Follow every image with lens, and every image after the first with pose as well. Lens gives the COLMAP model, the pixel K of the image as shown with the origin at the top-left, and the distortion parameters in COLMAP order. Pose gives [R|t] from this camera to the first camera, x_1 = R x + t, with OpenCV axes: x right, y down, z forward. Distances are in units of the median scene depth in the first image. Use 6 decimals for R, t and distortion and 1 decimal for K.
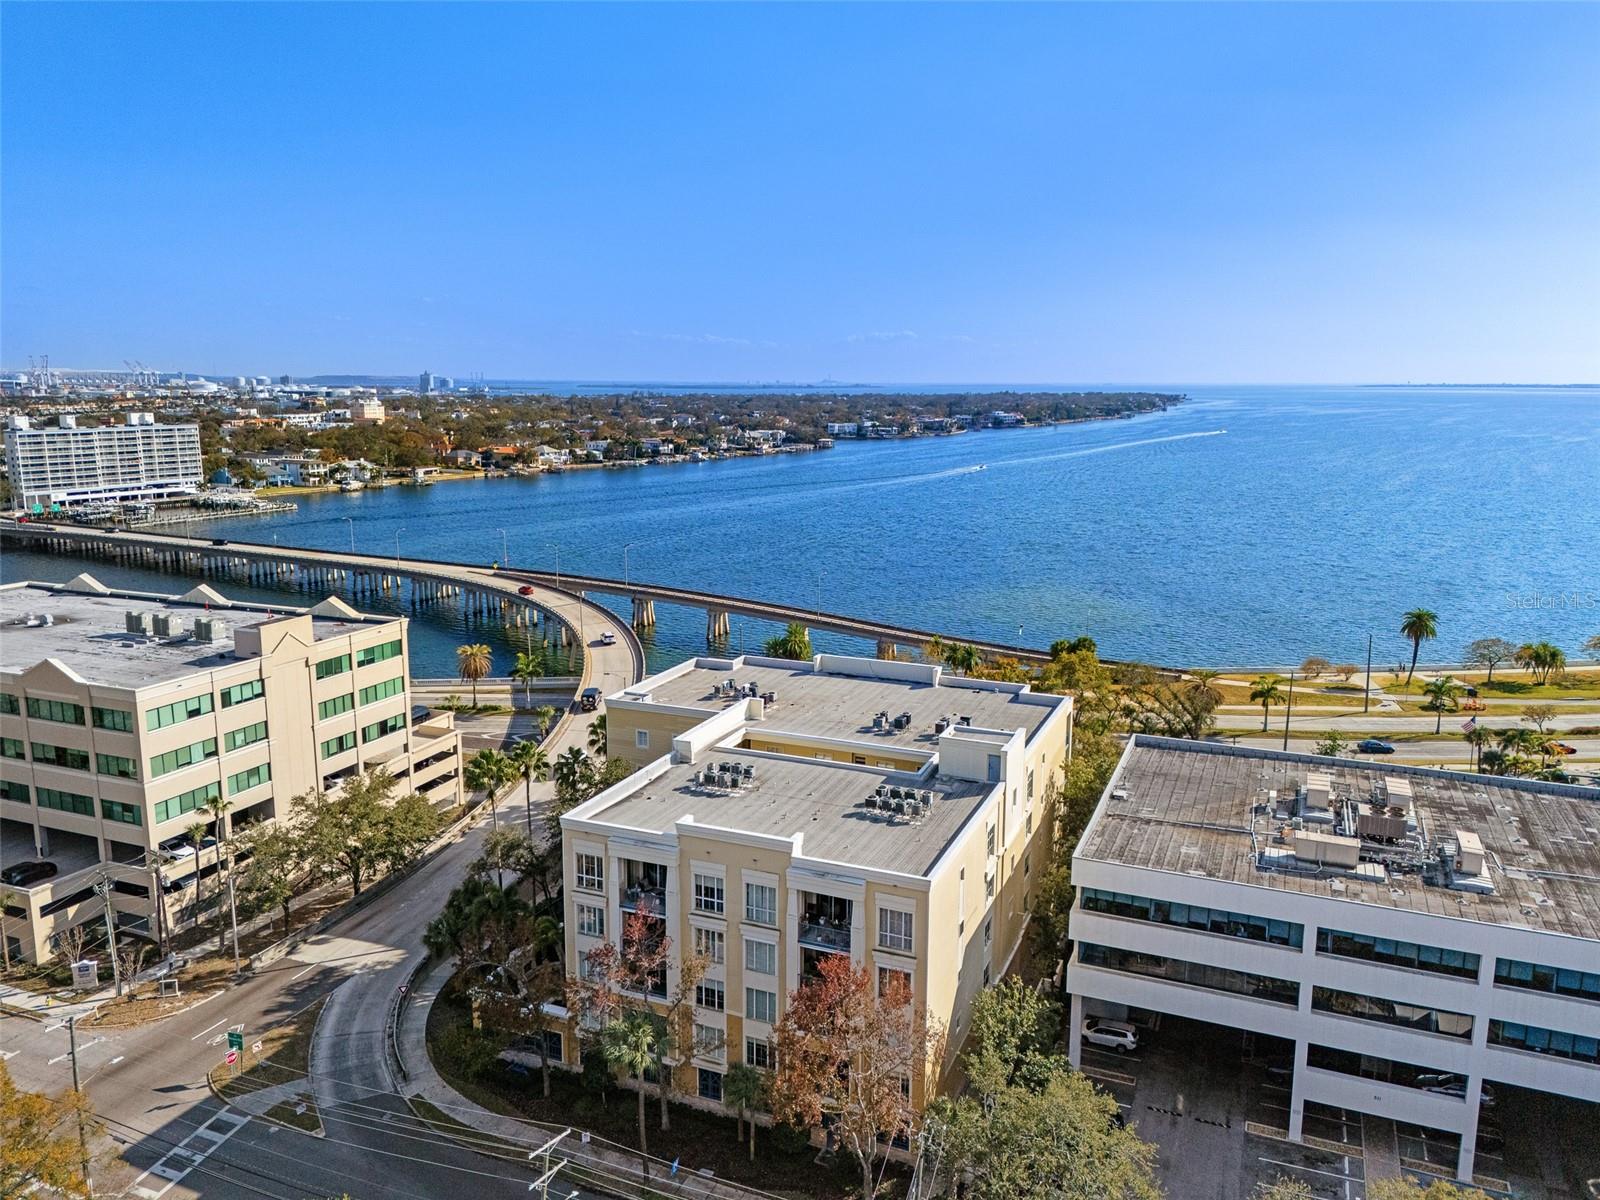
lens RADIAL K [[1176.9, 0, 804.5], [0, 1176.9, 596.5], [0, 0, 1]] dist [0.088281, -0.086030]
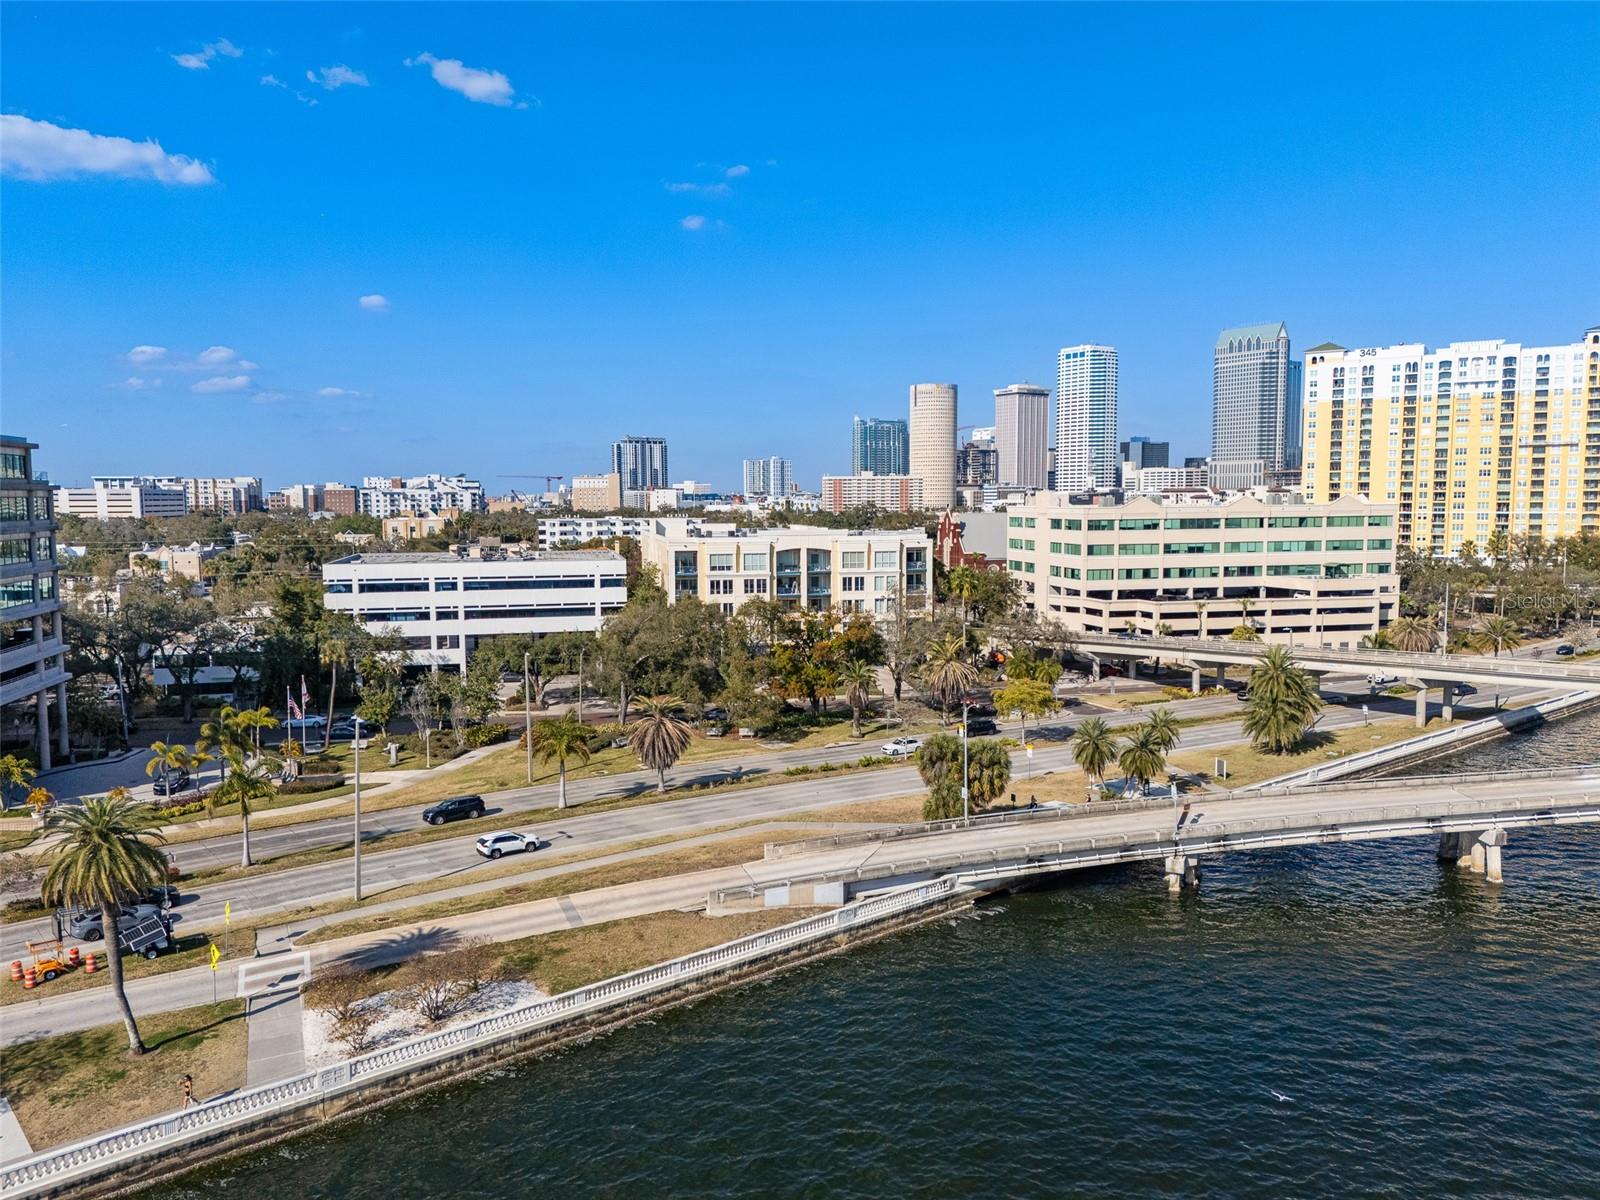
lens RADIAL K [[1189.1, 0, 803.9], [0, 1189.1, 599.4], [0, 0, 1]] dist [0.075314, -0.063005]
pose [[-0.818717, 0.050840, -0.571942, 0.908264], [-0.100547, 0.967989, 0.229974, -0.198285], [0.565326, 0.245790, -0.787397, 2.208077]]
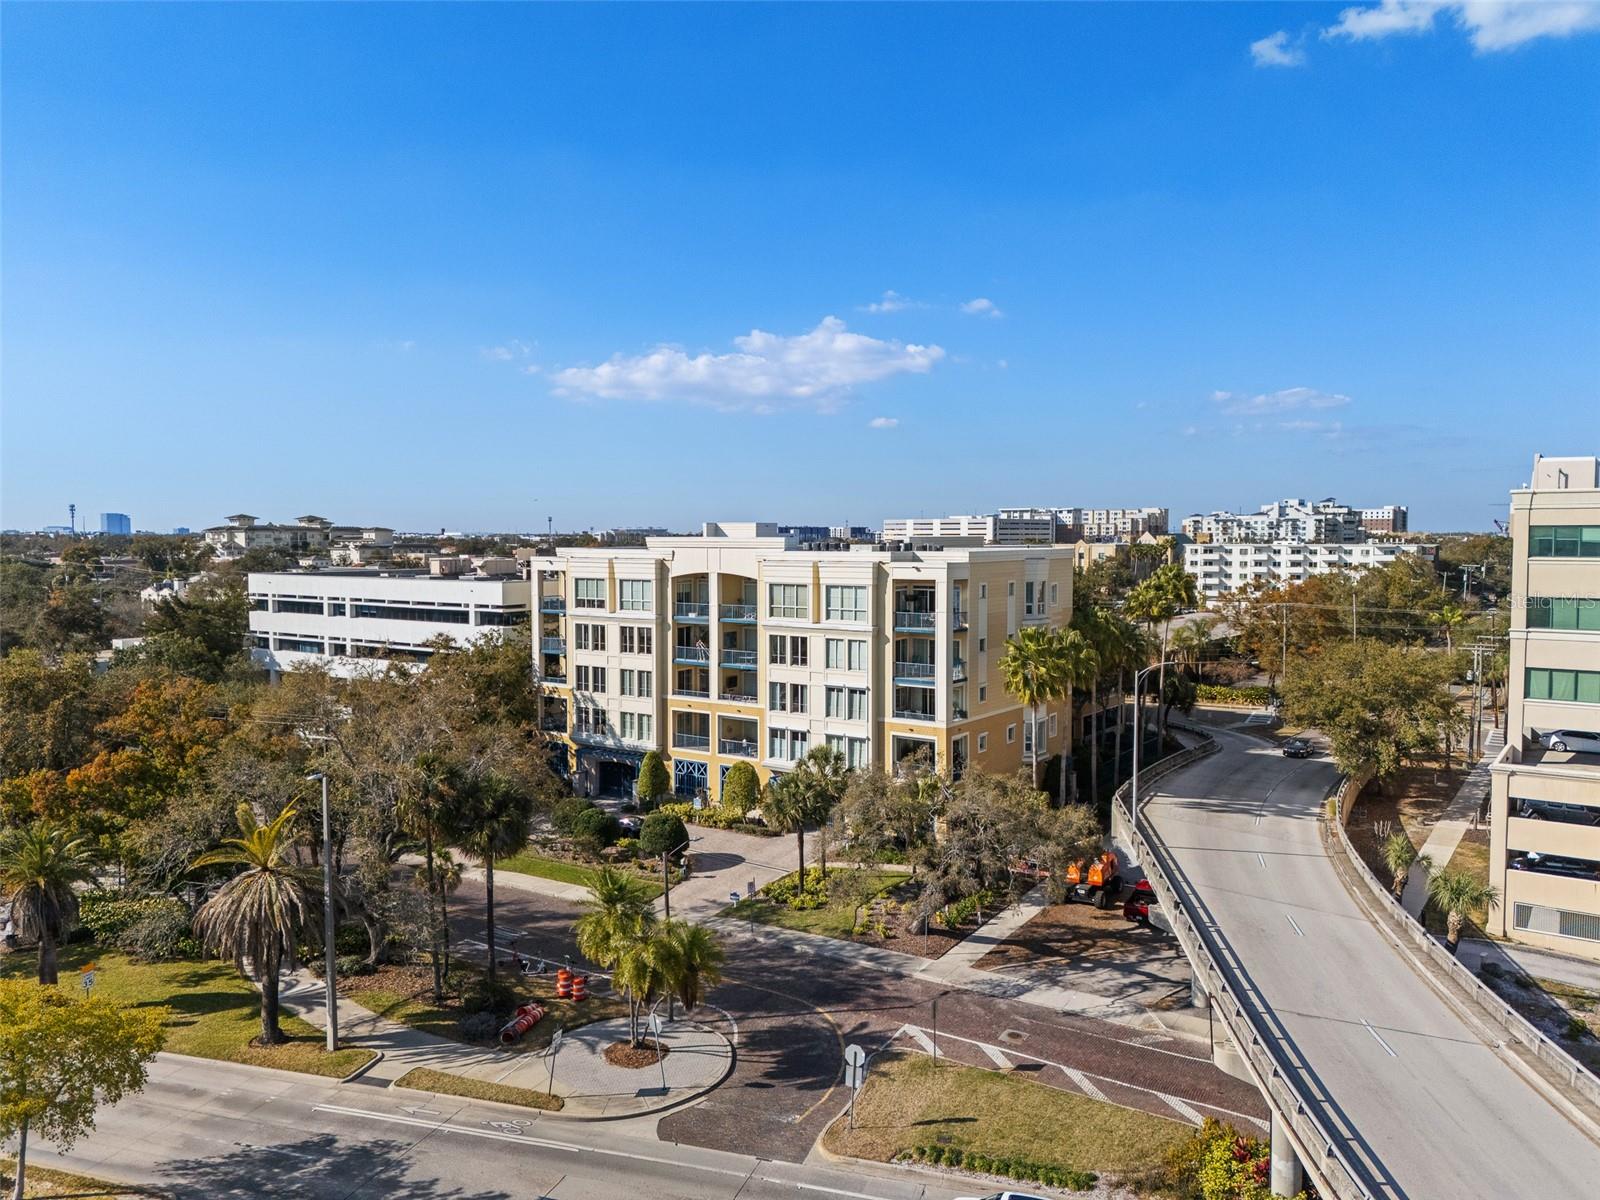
lens RADIAL K [[1175.0, 0, 804.5], [0, 1175.0, 607.6], [0, 0, 1]] dist [0.094758, -0.109900]
pose [[-0.976455, -0.016781, 0.215066, -0.154466], [0.035539, 0.970833, 0.237107, -0.074605], [-0.212772, 0.239168, -0.947379, 1.731641]]
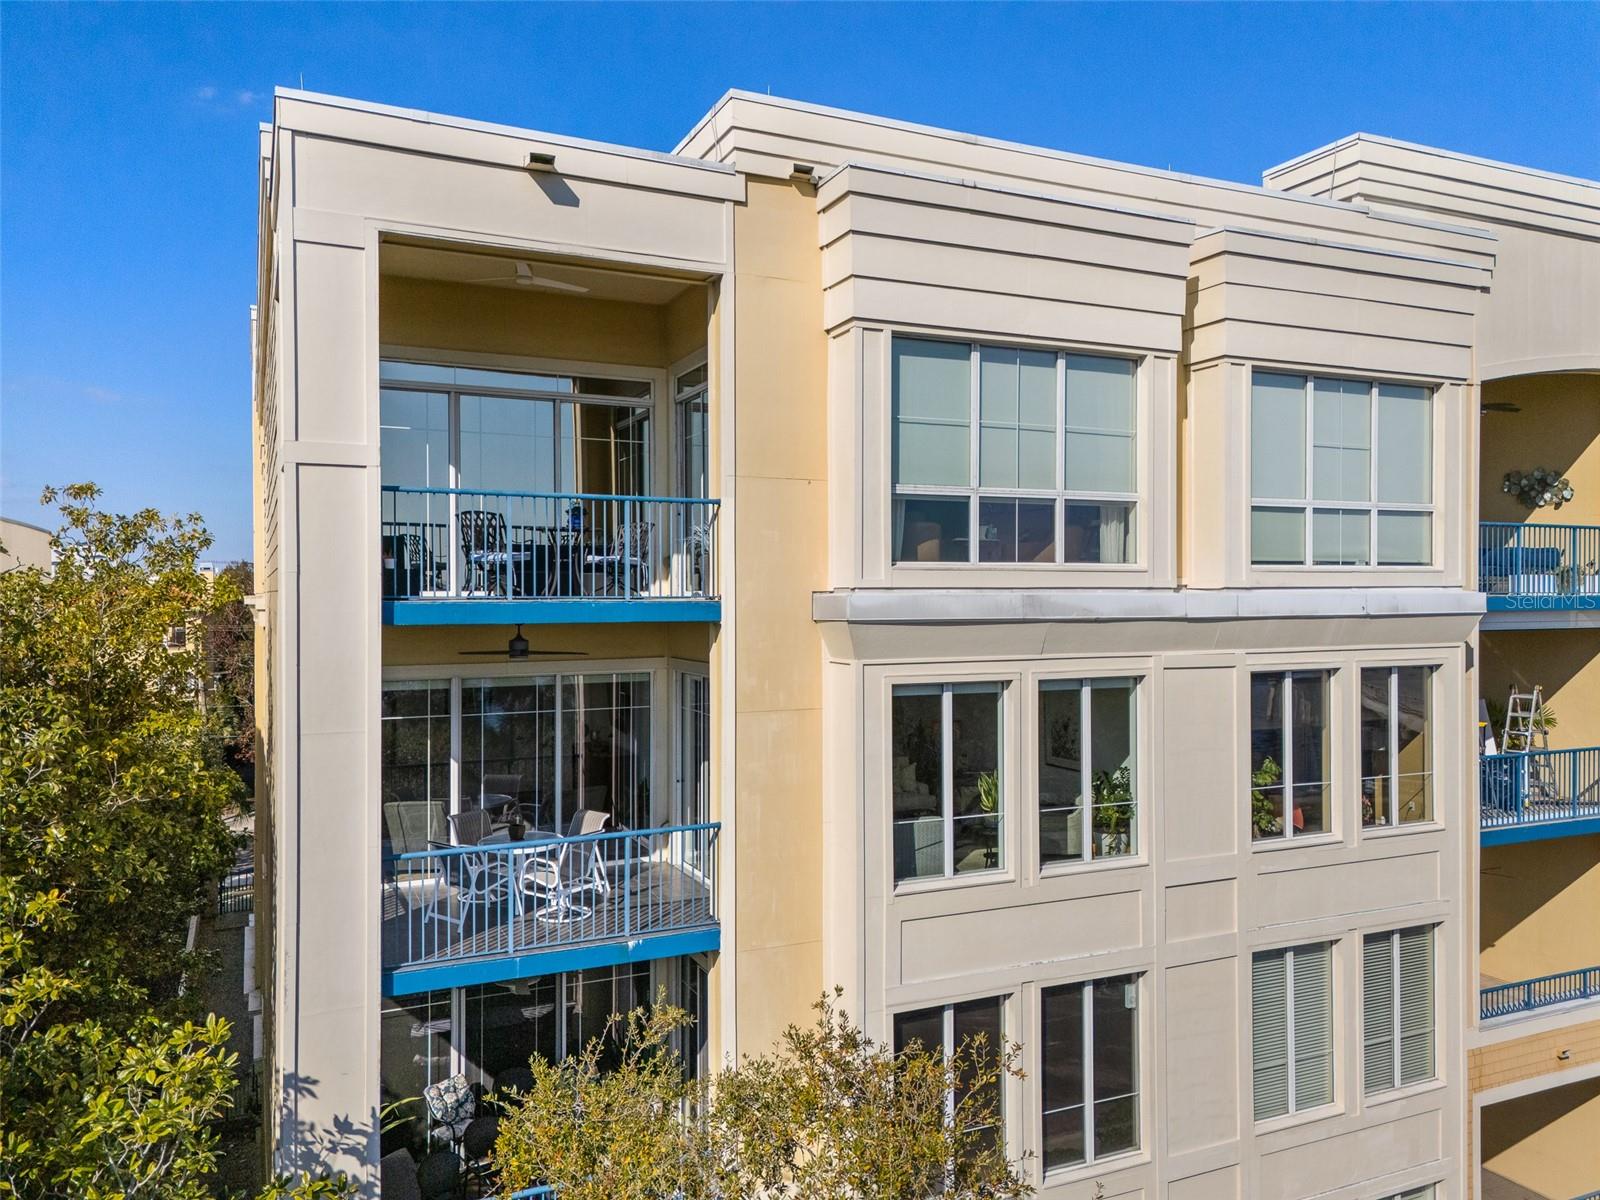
lens RADIAL K [[1175.0, 0, 804.5], [0, 1175.0, 607.6], [0, 0, 1]] dist [0.094758, -0.109900]
pose [[-0.670630, -0.001649, -0.741790, 0.256567], [-0.131535, 0.984415, 0.116728, 0.104805], [0.730037, 0.175853, -0.660395, 1.061674]]
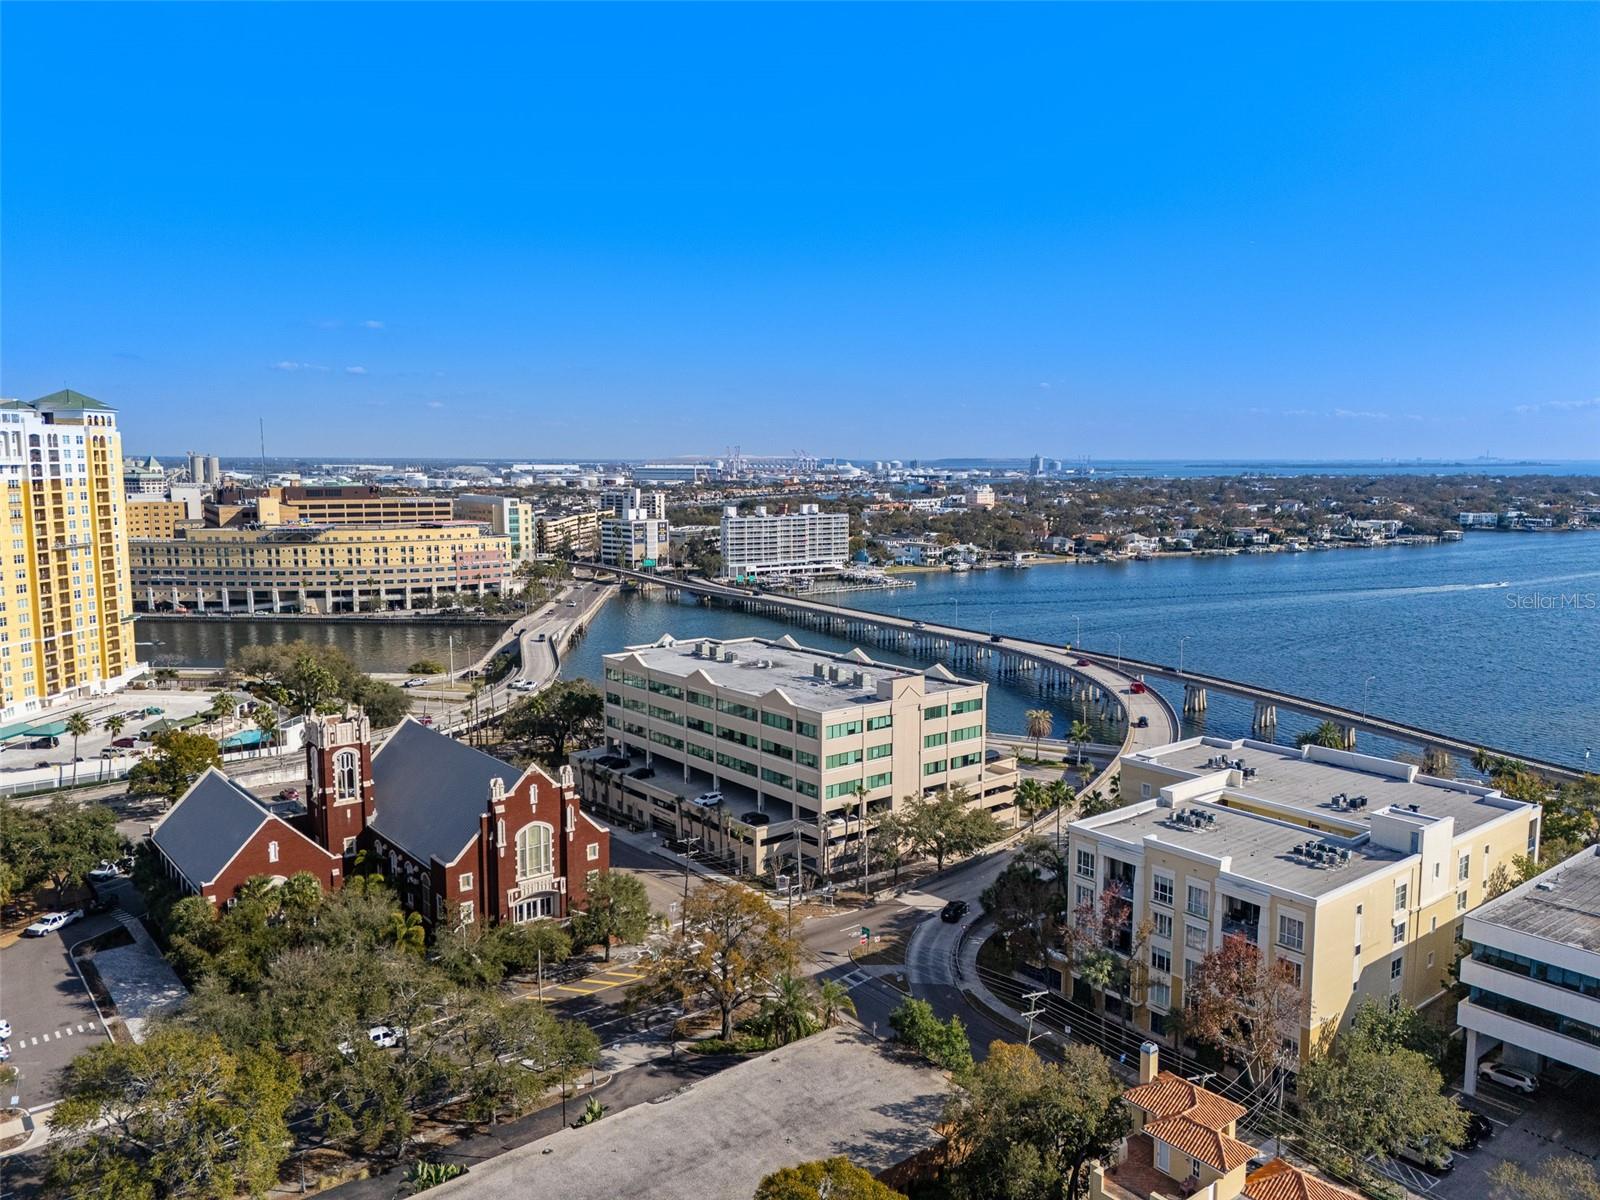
lens RADIAL K [[1176.9, 0, 804.5], [0, 1176.9, 596.5], [0, 0, 1]] dist [0.088281, -0.086030]
pose [[0.879514, 0.052879, -0.472926, 0.134505], [-0.083555, 0.995528, -0.044077, -0.004916], [0.468480, 0.078282, 0.879999, -0.346978]]
